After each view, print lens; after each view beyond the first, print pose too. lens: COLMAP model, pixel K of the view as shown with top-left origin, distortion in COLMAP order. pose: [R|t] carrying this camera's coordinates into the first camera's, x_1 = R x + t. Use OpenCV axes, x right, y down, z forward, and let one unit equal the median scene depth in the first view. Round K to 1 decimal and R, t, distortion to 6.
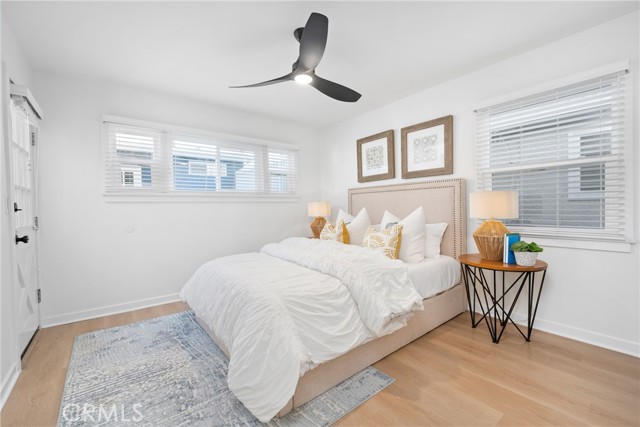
lens RADIAL K [[270.2, 0, 318.3], [0, 270.2, 212.9], [0, 0, 1]] dist [-0.000469, 0.000292]
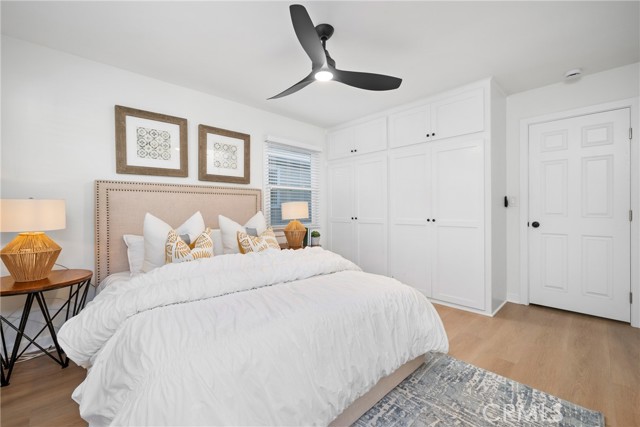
lens RADIAL K [[270.2, 0, 318.3], [0, 270.2, 213.6], [0, 0, 1]] dist [-0.000469, 0.000292]
pose [[-0.112753, -0.006020, 0.993605, -0.627239], [0.023045, 0.999697, 0.008672, -0.014004], [-0.993356, 0.023876, -0.112580, 0.714427]]
